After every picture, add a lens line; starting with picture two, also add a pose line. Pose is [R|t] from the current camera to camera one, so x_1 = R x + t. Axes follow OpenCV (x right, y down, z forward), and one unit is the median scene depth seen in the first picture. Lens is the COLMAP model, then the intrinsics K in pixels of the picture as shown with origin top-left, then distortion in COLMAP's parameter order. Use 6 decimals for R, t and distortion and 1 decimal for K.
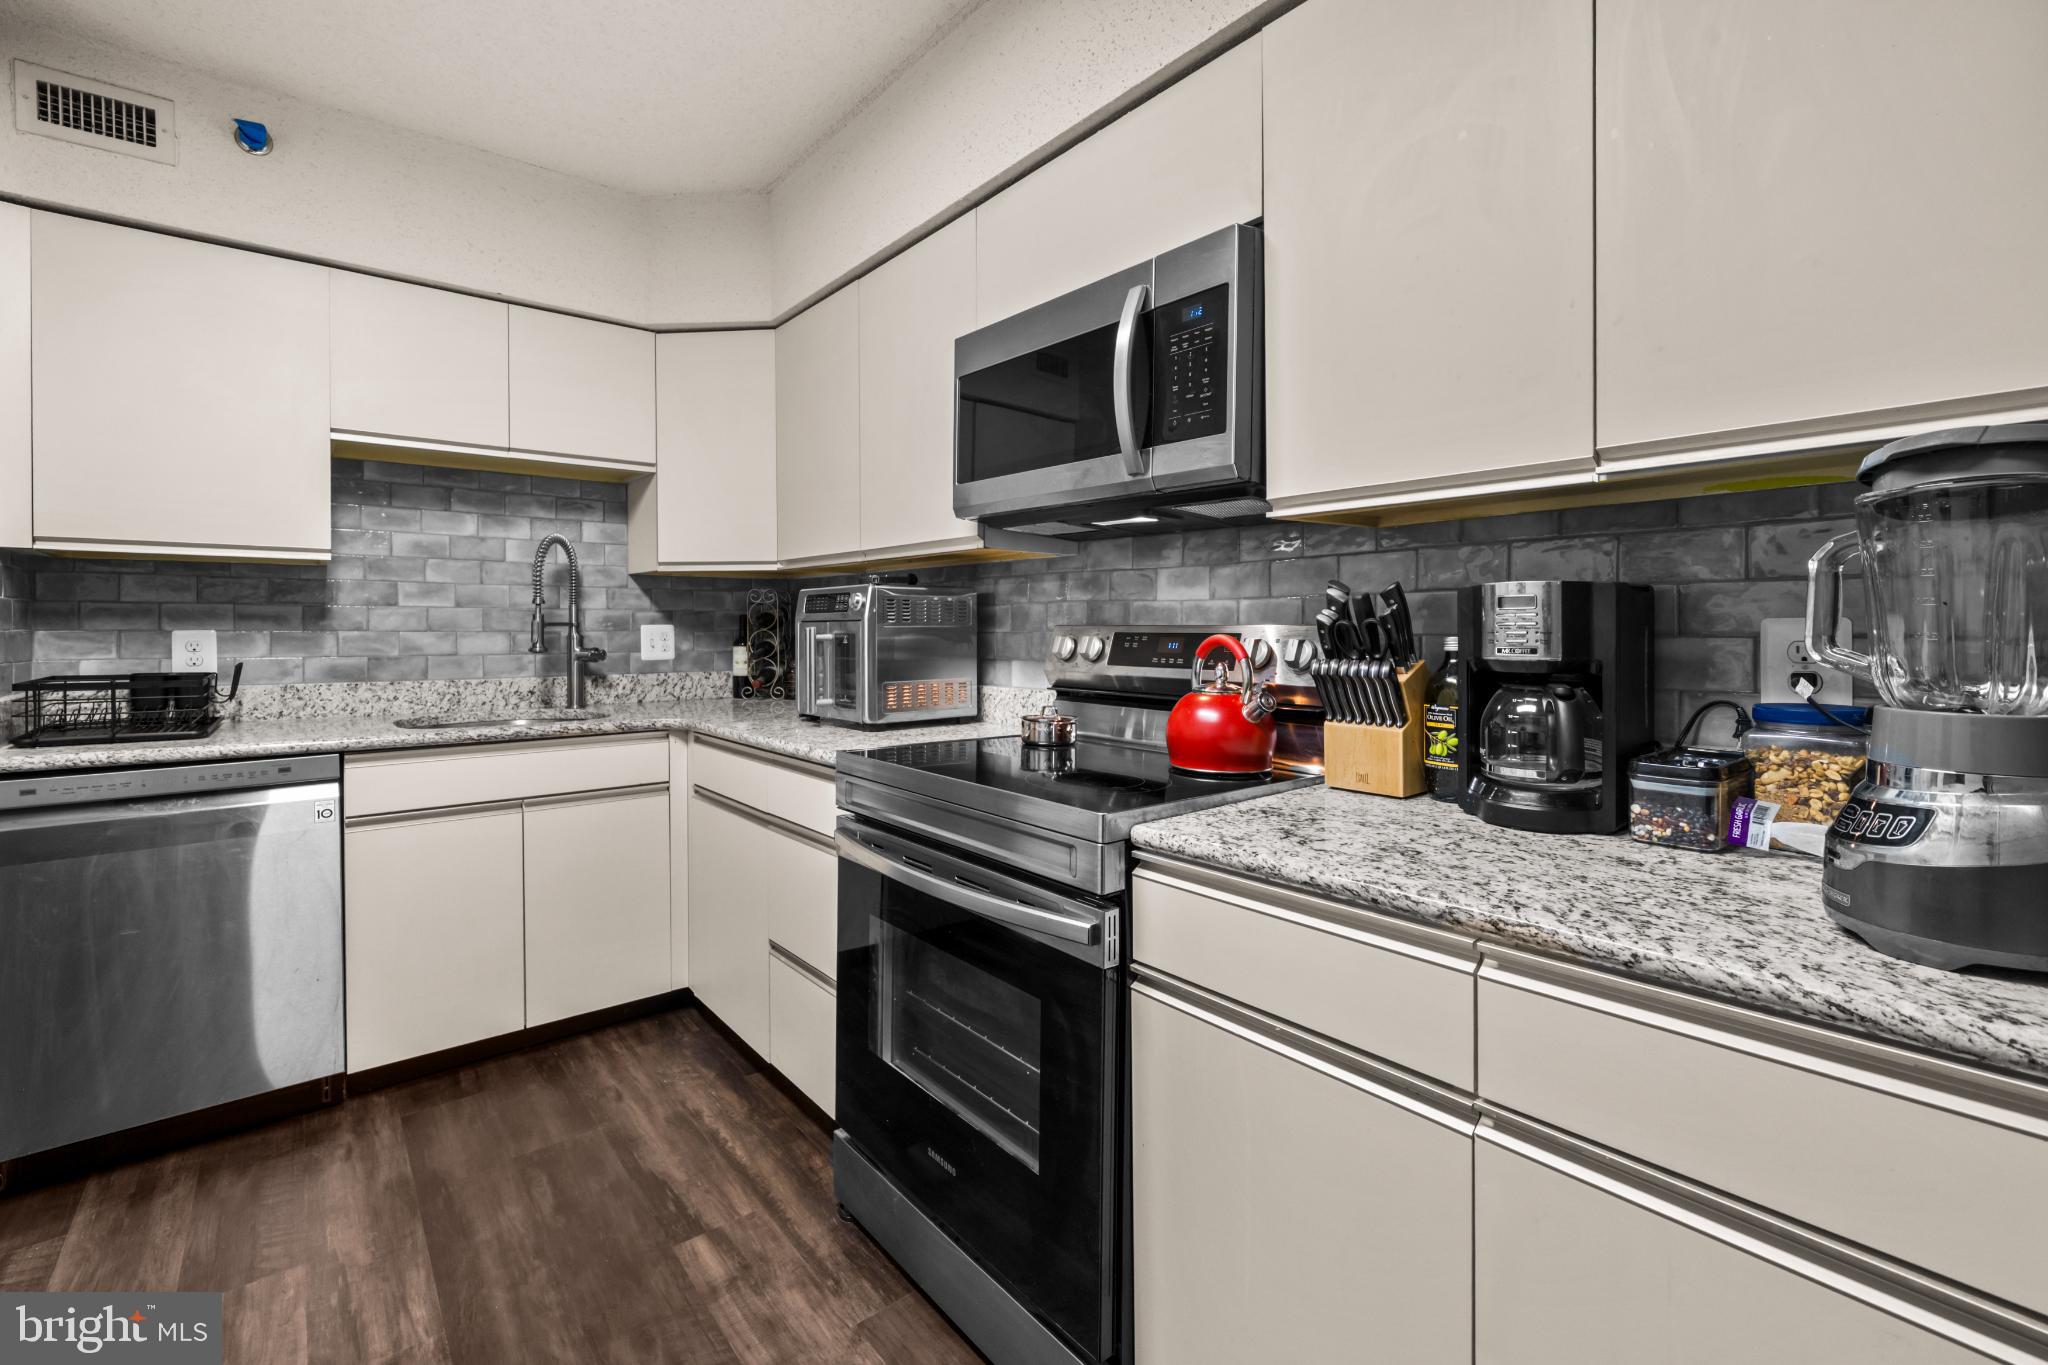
lens RADIAL K [[882.0, 0, 1011.6], [0, 882.0, 633.8], [0, 0, 1]] dist [0.000075, 0.000215]
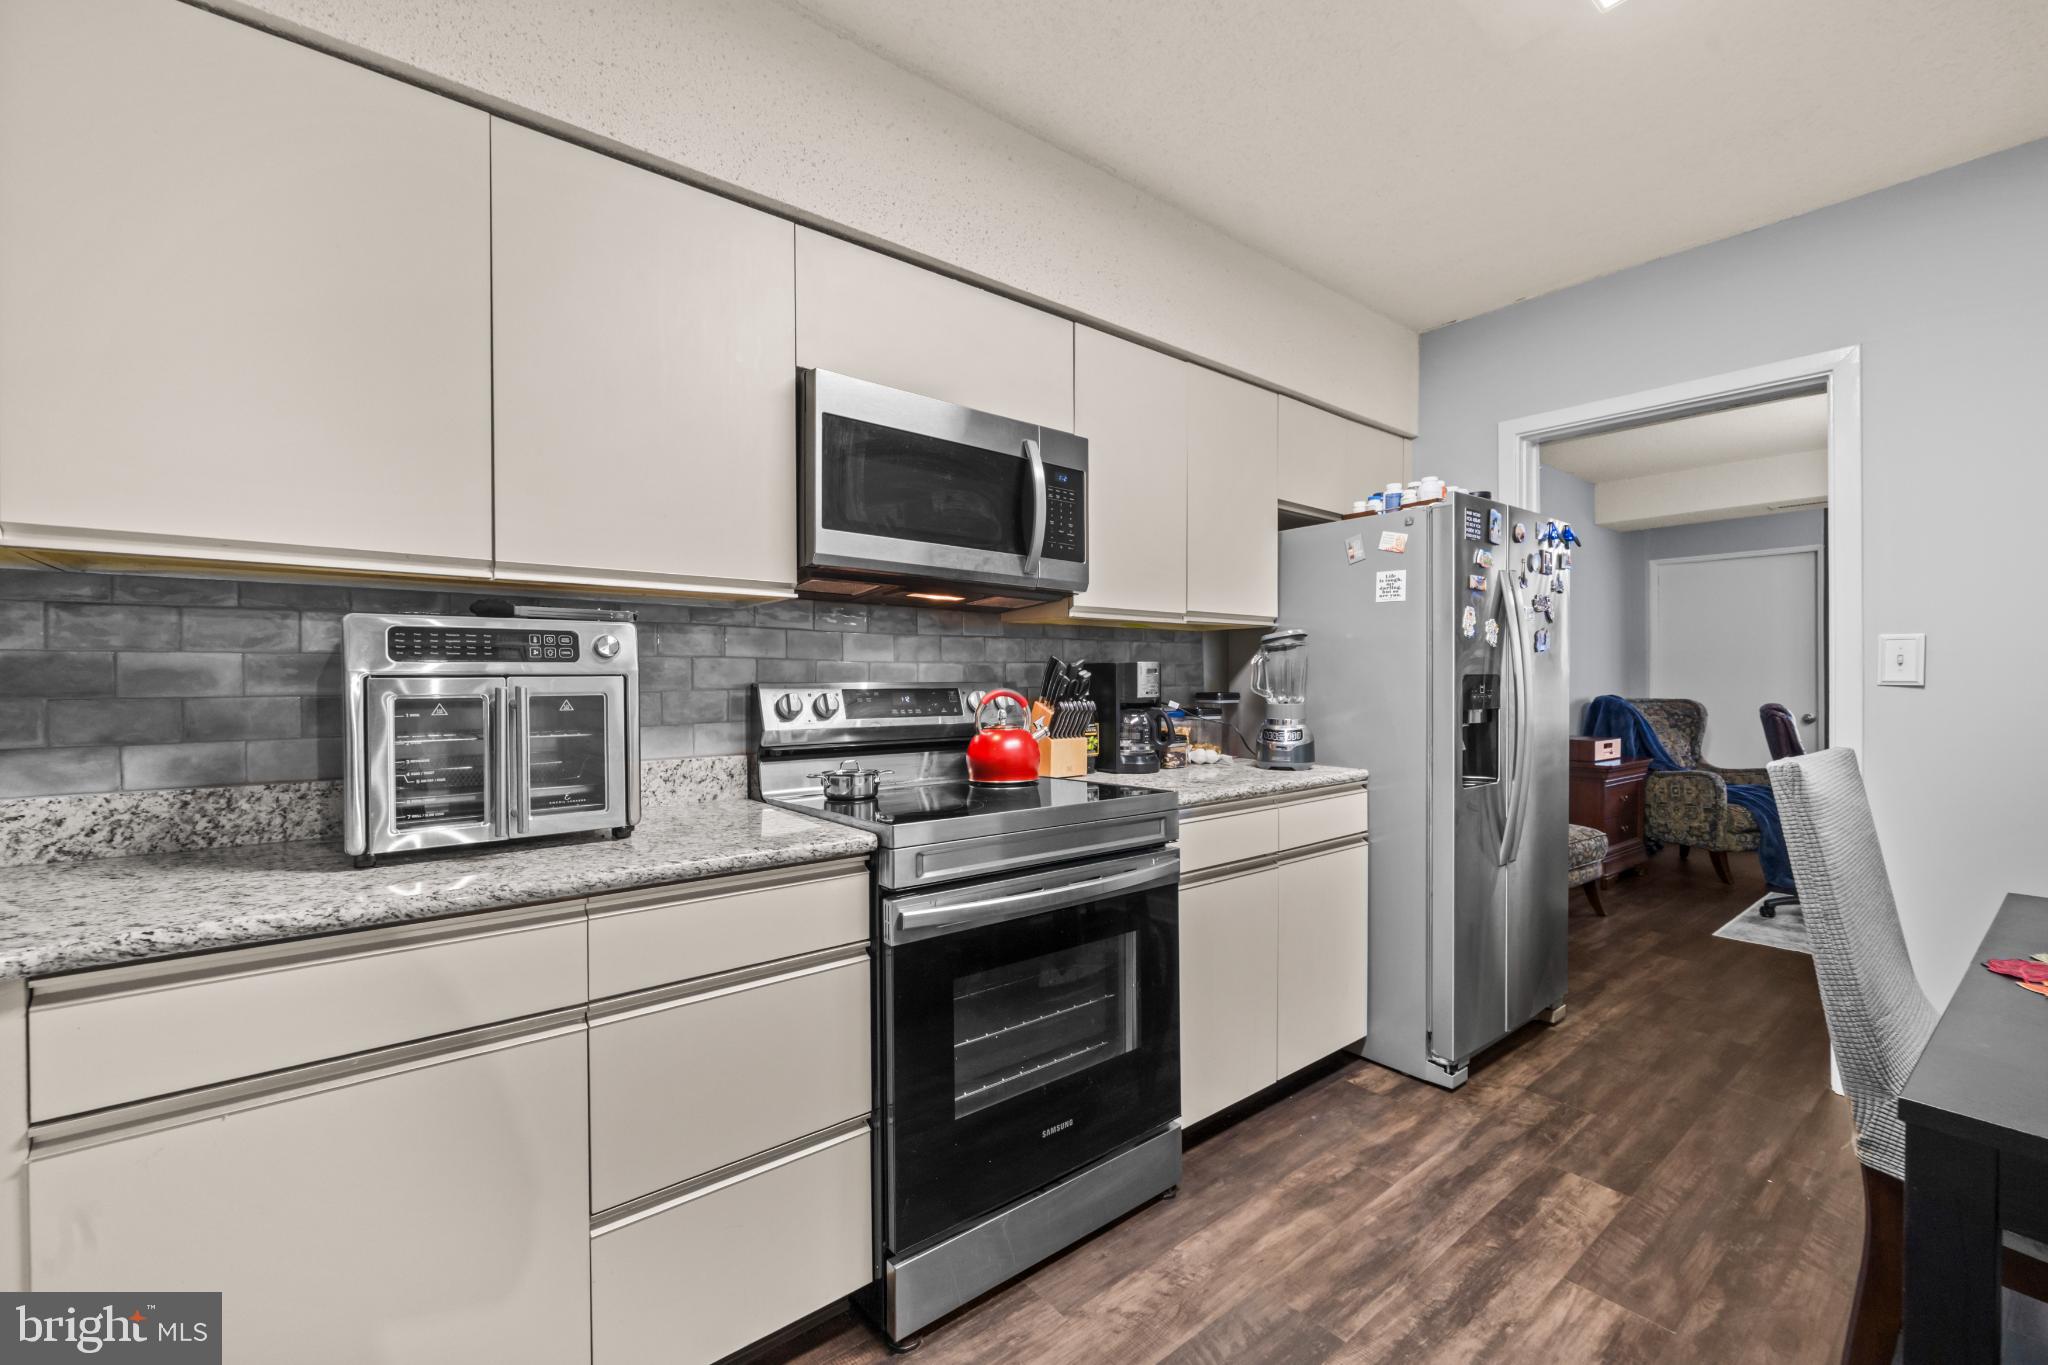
lens RADIAL K [[838.4, 0, 1022.8], [0, 838.4, 689.7], [0, 0, 1]] dist [0.000306, -0.000095]
pose [[0.009320, -0.004276, 0.999947, -0.751673], [0.015718, 0.999868, 0.004129, -0.001512], [-0.999833, 0.015679, 0.009386, 0.635021]]
